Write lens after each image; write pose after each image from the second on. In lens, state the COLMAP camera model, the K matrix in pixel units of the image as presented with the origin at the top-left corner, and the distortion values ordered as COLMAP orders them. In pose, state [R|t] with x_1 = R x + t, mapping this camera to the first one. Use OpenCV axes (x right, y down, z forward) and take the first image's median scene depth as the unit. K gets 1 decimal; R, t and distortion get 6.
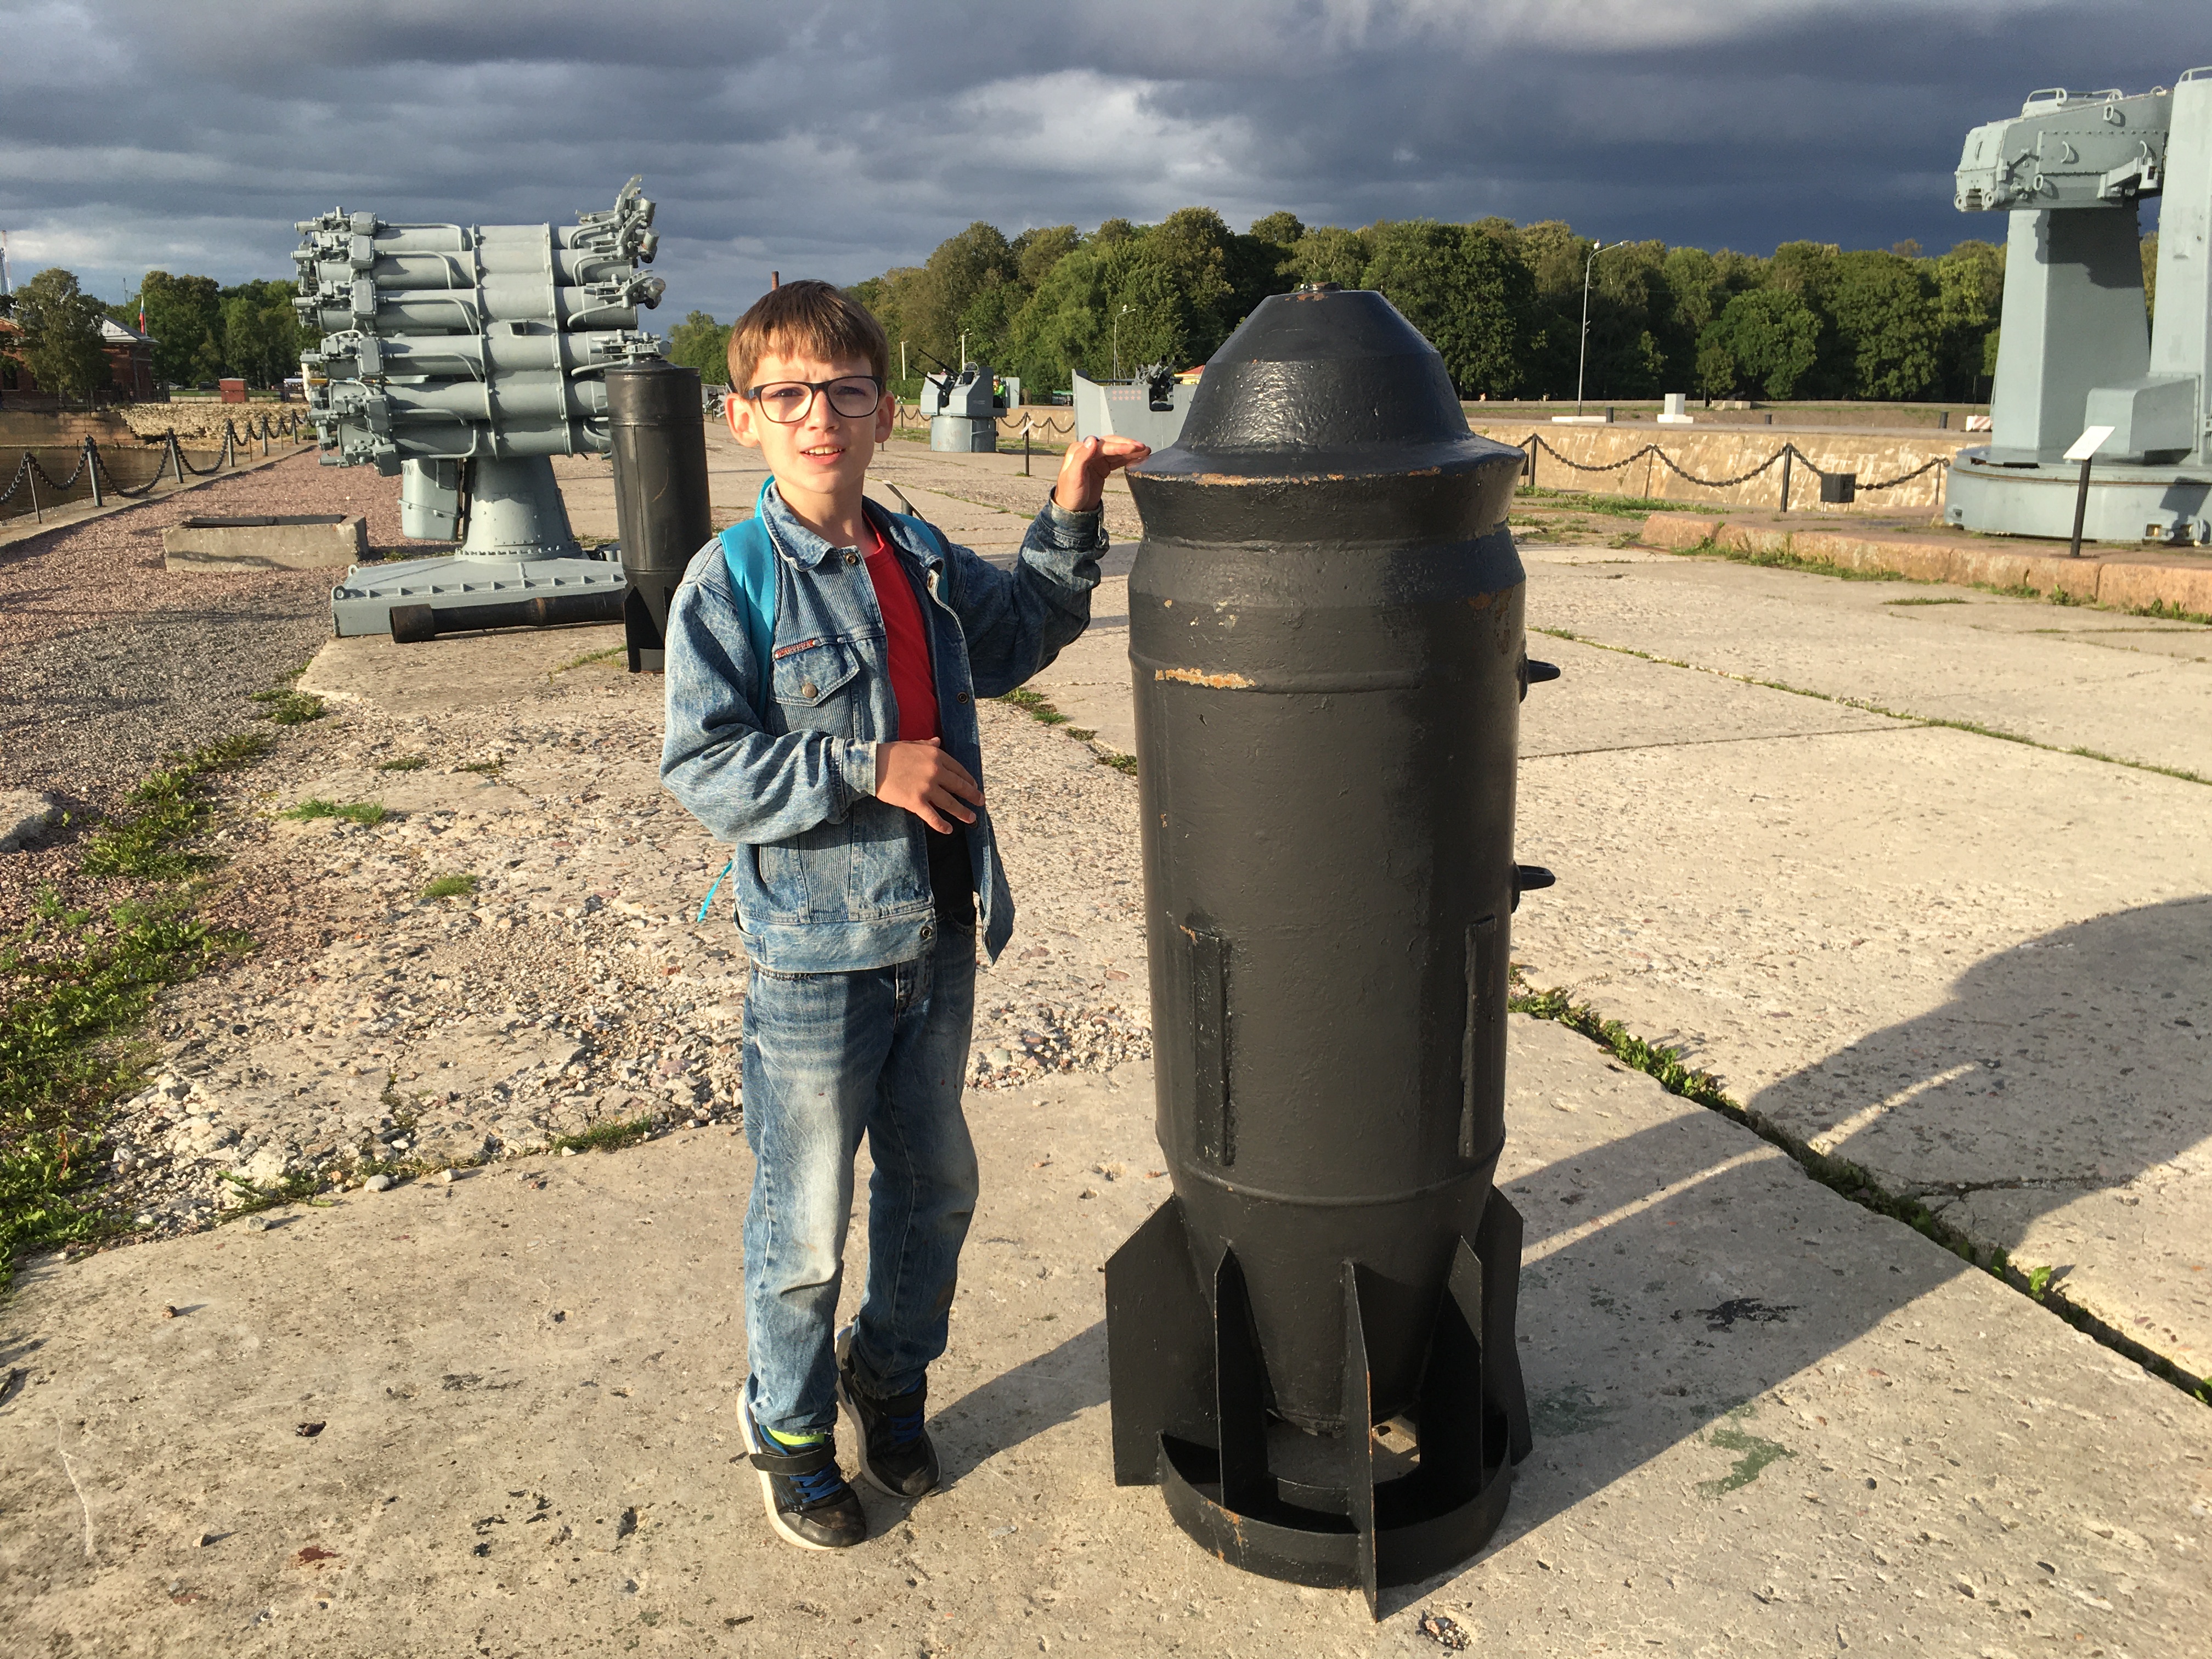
lens RADIAL K [[1891.4, 0, 1081.8], [0, 1891.4, 824.2], [0, 0, 1]] dist [0.068278, -0.098765]
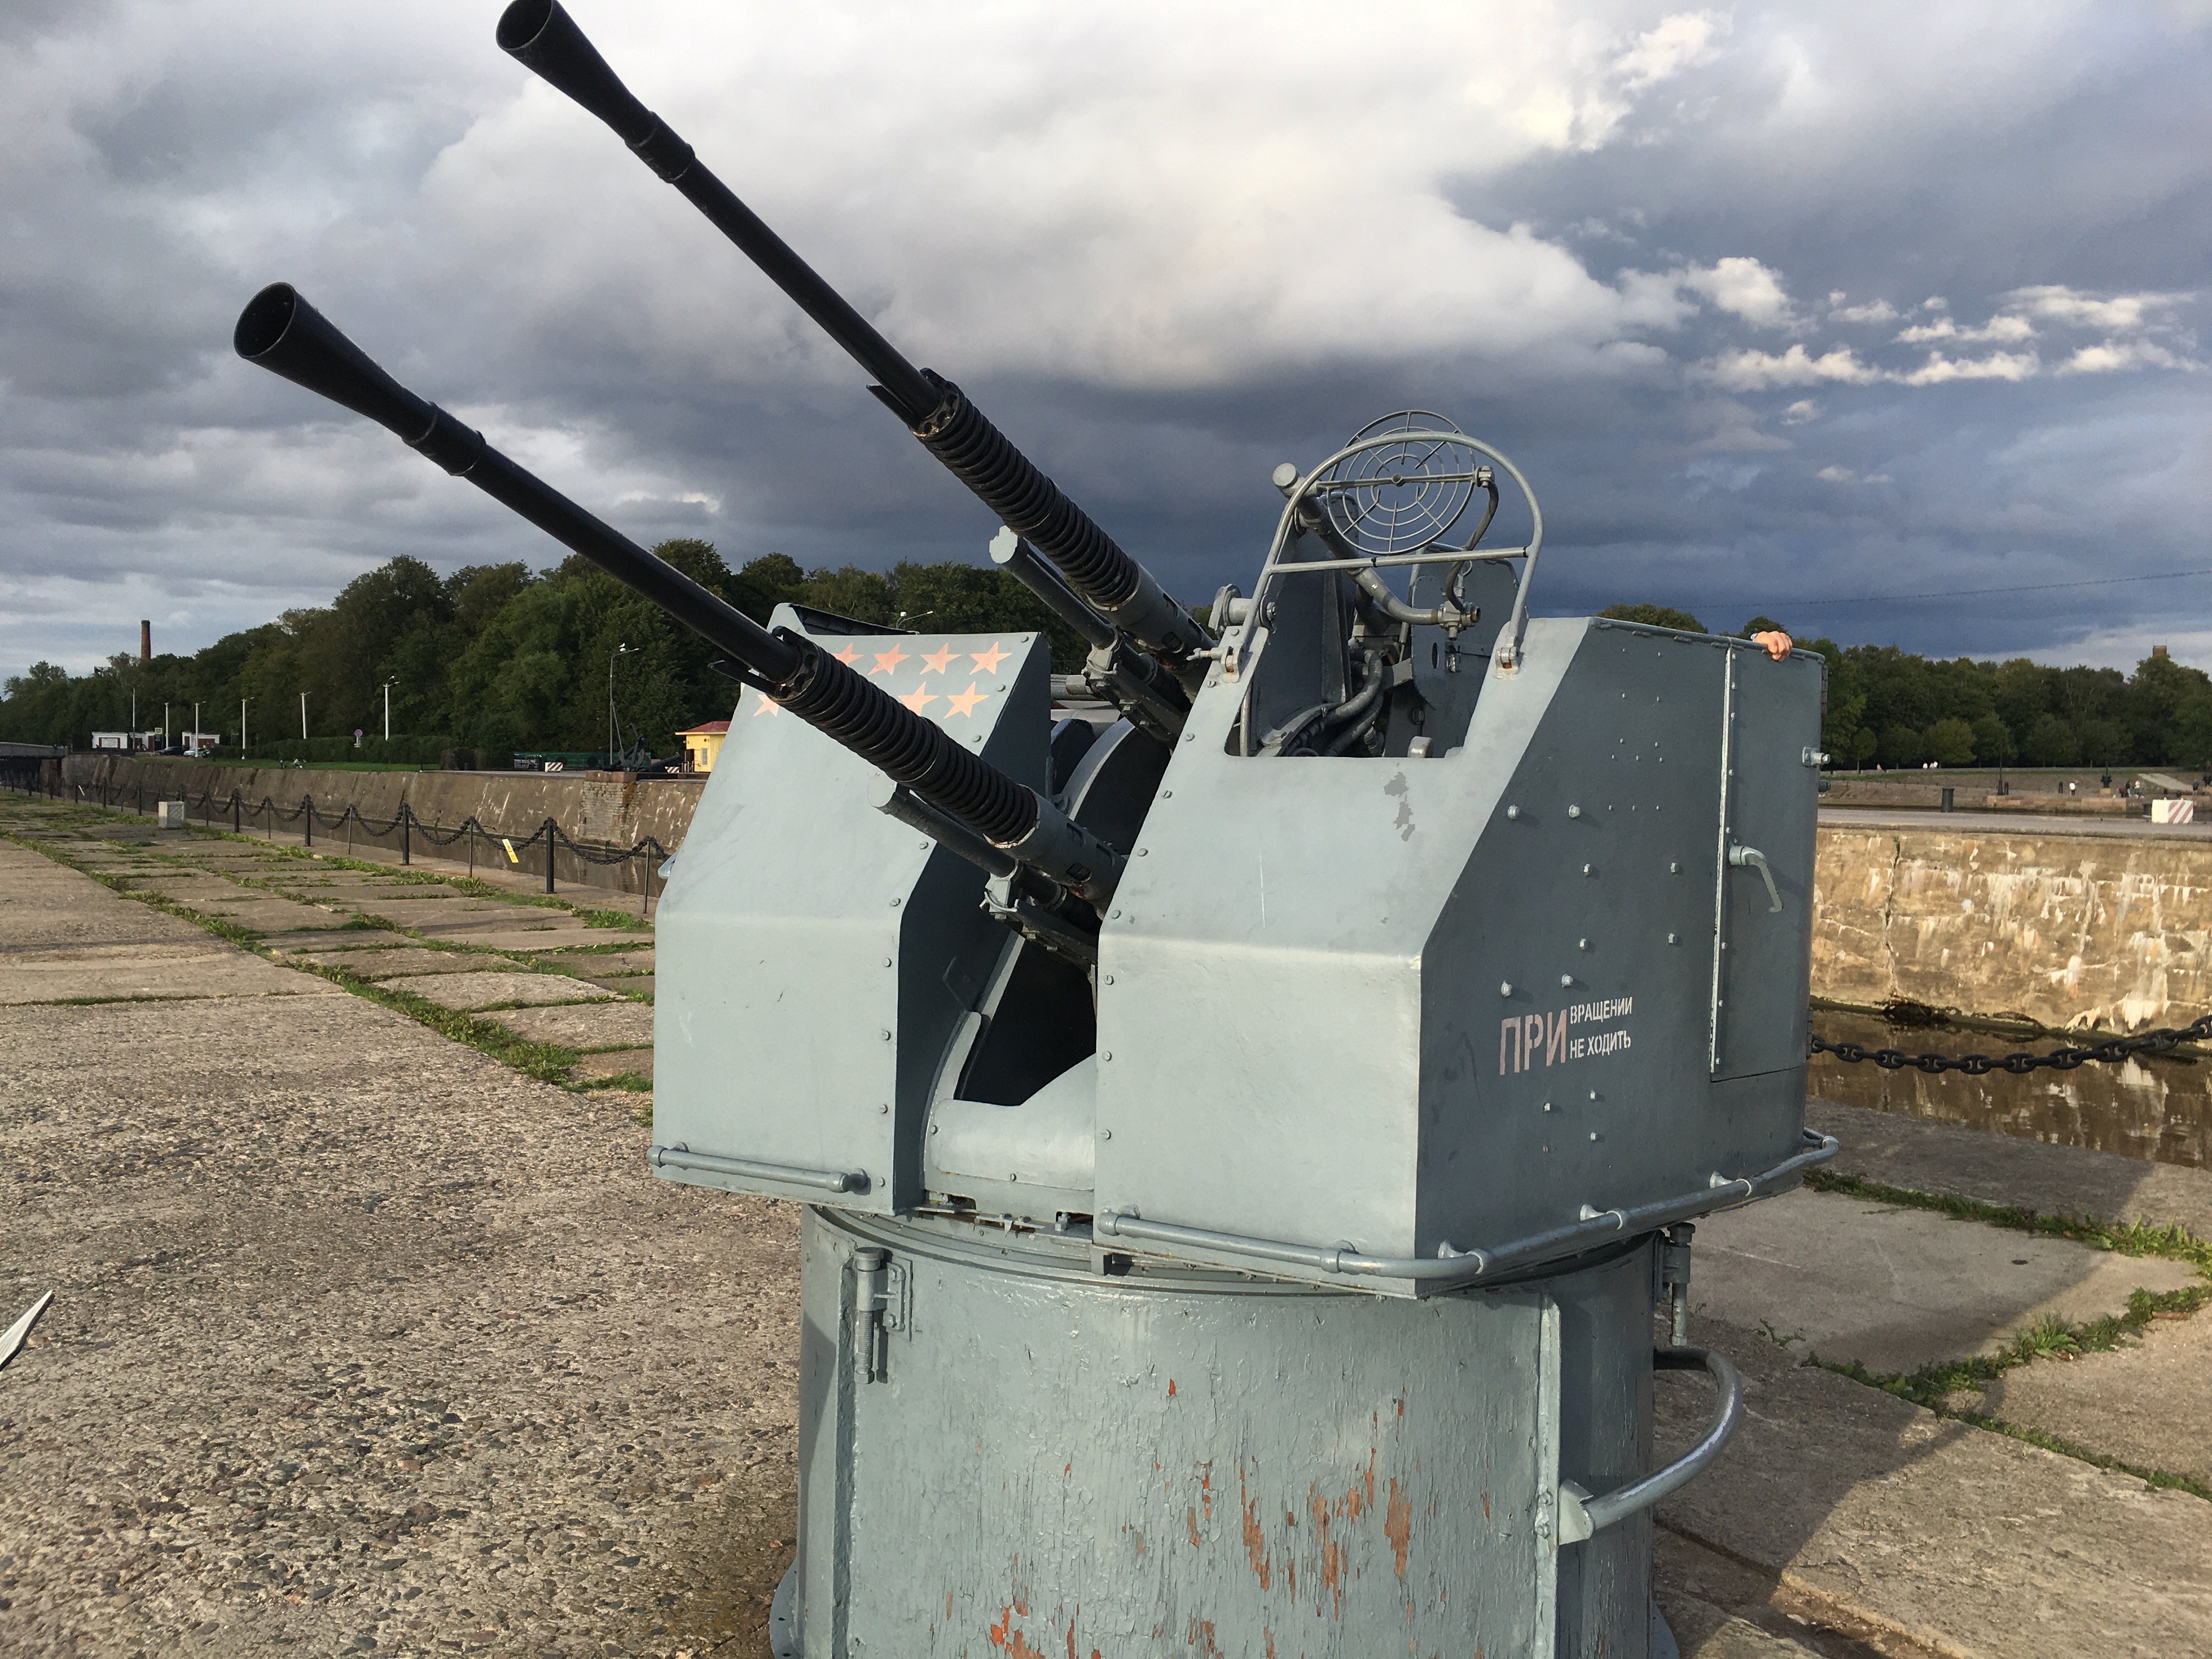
lens RADIAL K [[1891.4, 0, 1081.8], [0, 1891.4, 824.2], [0, 0, 1]] dist [0.068278, -0.098765]
pose [[0.956525, -0.013581, 0.291335, -0.018090], [0.067117, 0.982355, -0.174566, -0.043855], [-0.283824, 0.186531, 0.940559, 0.188813]]
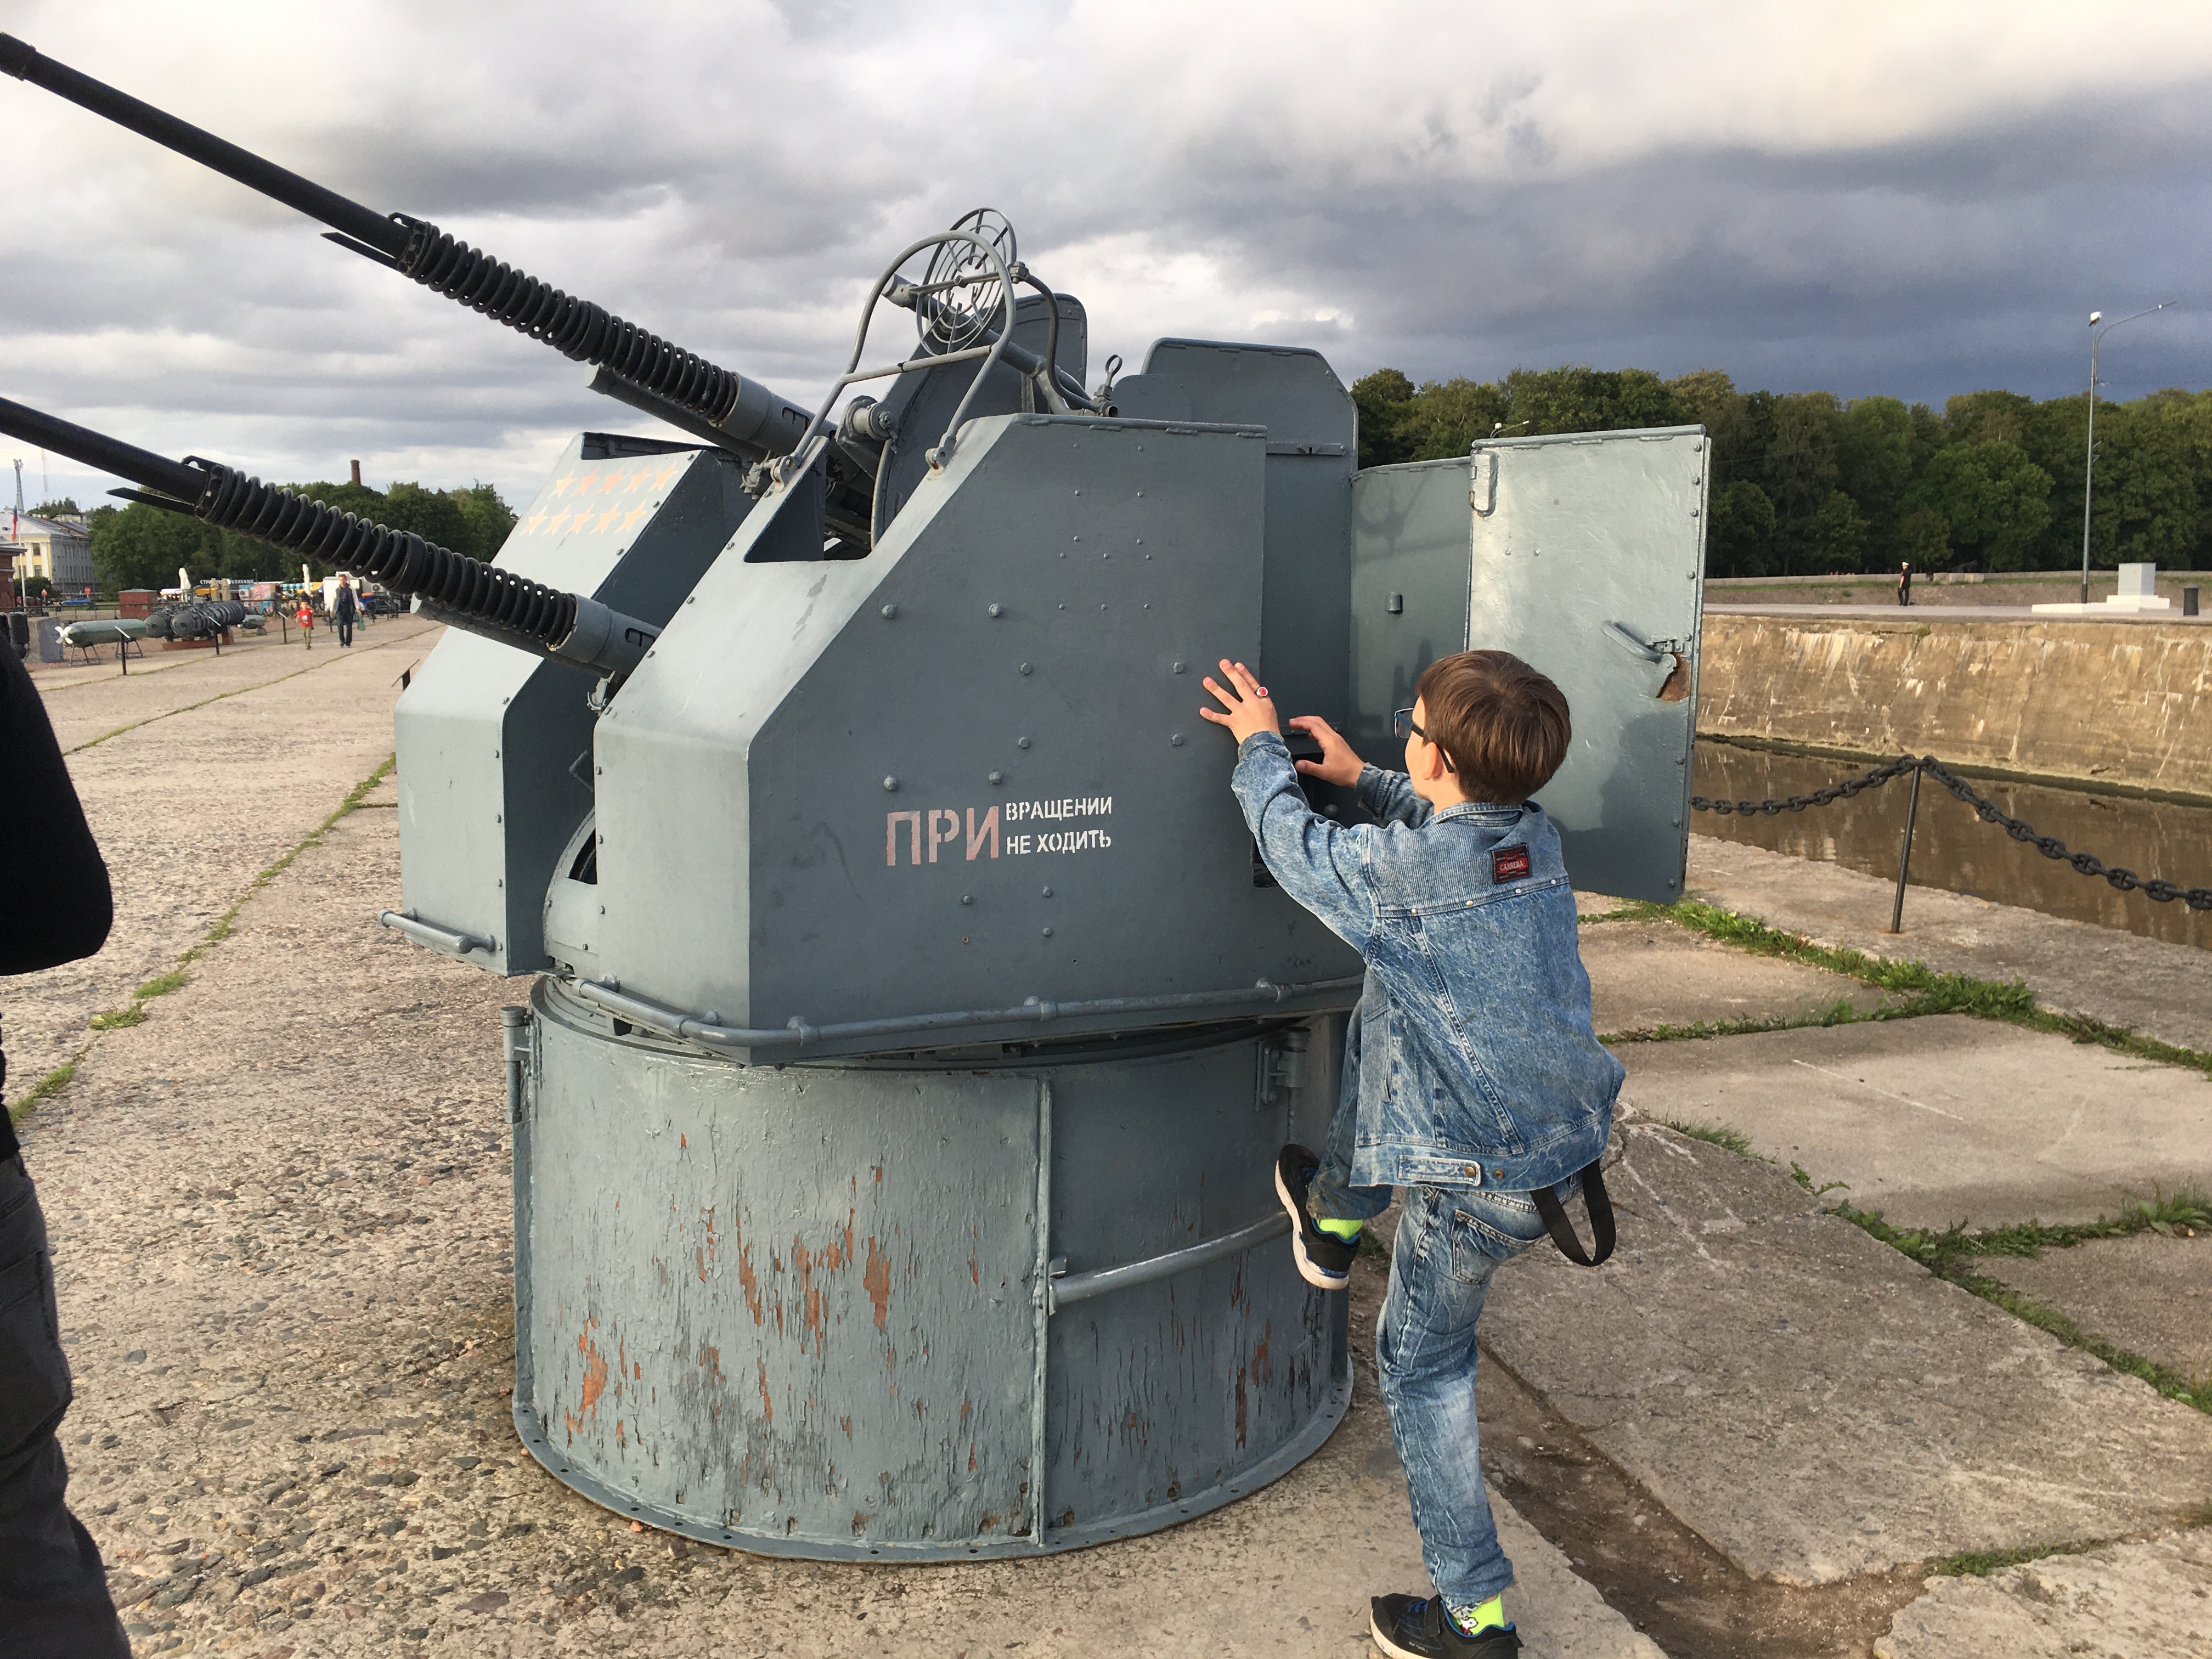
lens RADIAL K [[1891.4, 0, 1081.8], [0, 1891.4, 824.2], [0, 0, 1]] dist [0.068278, -0.098765]
pose [[0.999290, -0.018396, -0.032884, -0.009095], [0.015173, 0.995294, -0.095706, -0.043172], [0.034490, 0.095139, 0.994866, 0.186941]]
